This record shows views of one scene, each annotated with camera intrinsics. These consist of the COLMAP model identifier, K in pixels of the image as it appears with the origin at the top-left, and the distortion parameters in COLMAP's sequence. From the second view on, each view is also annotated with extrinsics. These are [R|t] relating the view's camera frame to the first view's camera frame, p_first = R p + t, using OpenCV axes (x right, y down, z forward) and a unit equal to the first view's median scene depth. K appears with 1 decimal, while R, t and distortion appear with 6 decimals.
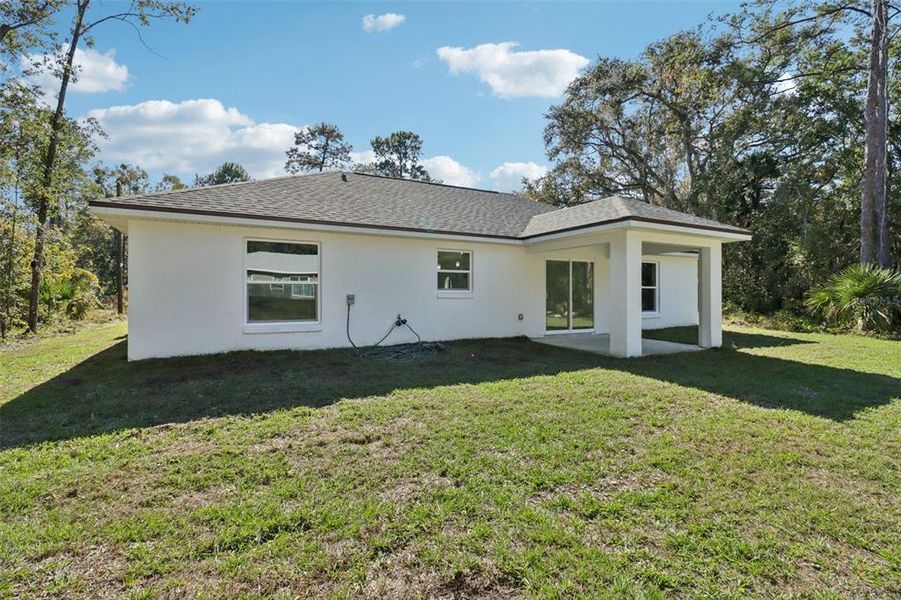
lens RADIAL K [[421.0, 0, 449.9], [0, 421.0, 289.8], [0, 0, 1]] dist [0.000634, -0.000448]
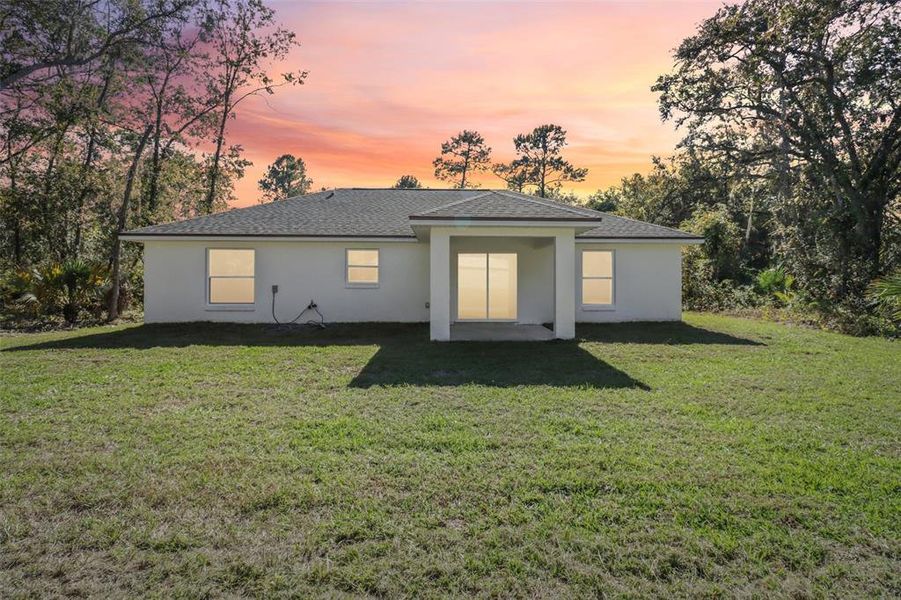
lens RADIAL K [[420.2, 0, 449.2], [0, 420.2, 283.2], [0, 0, 1]] dist [-0.001795, -0.000603]
pose [[0.898187, -0.004442, -0.439592, 0.145809], [0.003853, 0.999990, -0.002231, 0.001655], [0.439597, 0.000310, 0.898195, 0.002693]]
